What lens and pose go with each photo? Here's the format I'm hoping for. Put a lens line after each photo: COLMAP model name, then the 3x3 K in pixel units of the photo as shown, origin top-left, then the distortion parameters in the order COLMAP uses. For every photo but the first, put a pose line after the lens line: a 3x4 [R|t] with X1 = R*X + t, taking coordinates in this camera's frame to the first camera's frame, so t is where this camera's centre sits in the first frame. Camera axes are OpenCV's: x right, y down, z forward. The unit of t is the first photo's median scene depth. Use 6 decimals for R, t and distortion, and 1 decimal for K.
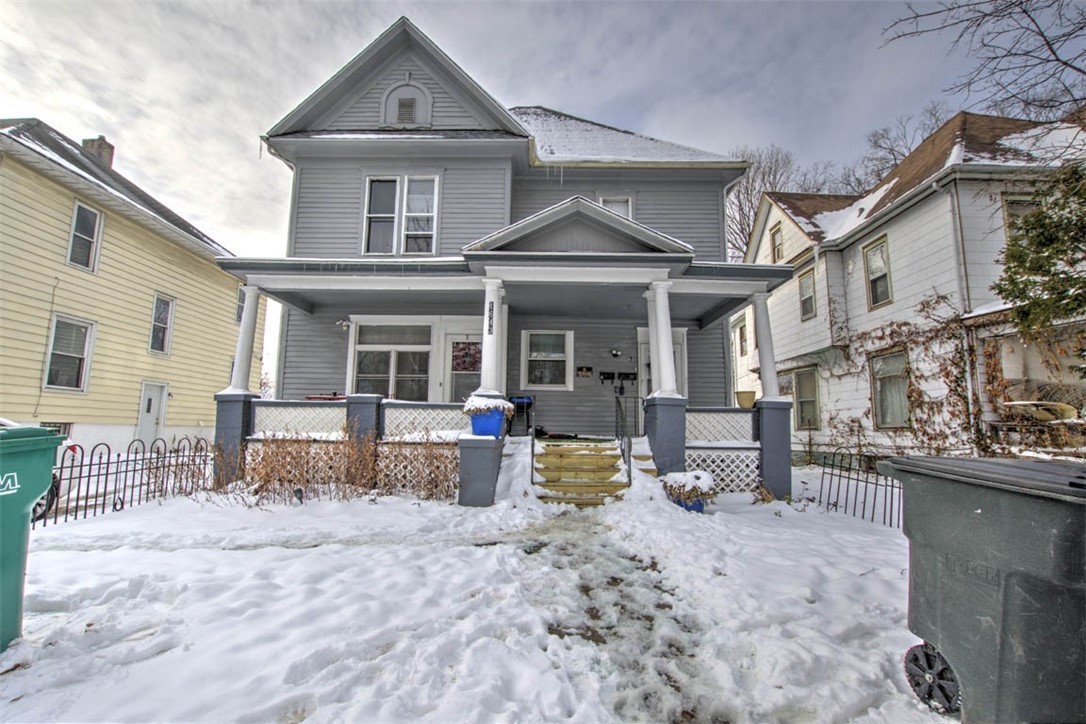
lens RADIAL K [[494.8, 0, 543.0], [0, 494.8, 362.0], [0, 0, 1]] dist [0.000017, -0.000003]
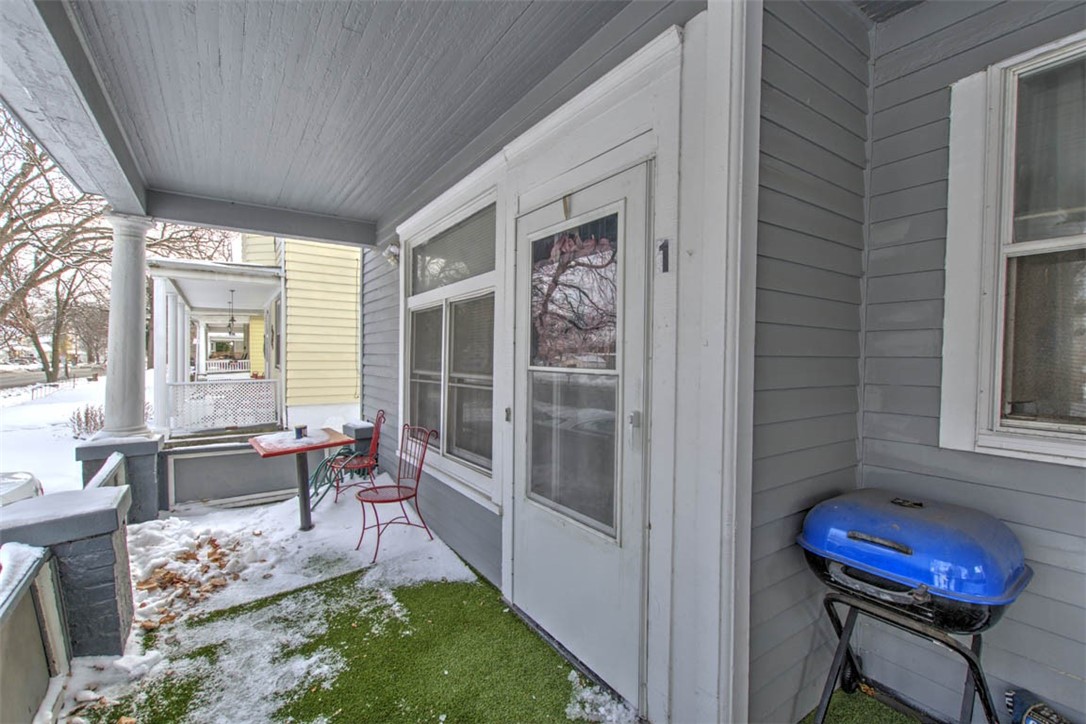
lens RADIAL K [[467.3, 0, 543.0], [0, 467.3, 362.0], [0, 0, 1]] dist [0.001169, 0.000088]
pose [[0.555313, 0.010868, -0.831571, 0.012533], [0.115185, 0.989272, 0.089848, -0.002690], [0.823626, -0.145678, 0.548103, 0.866690]]
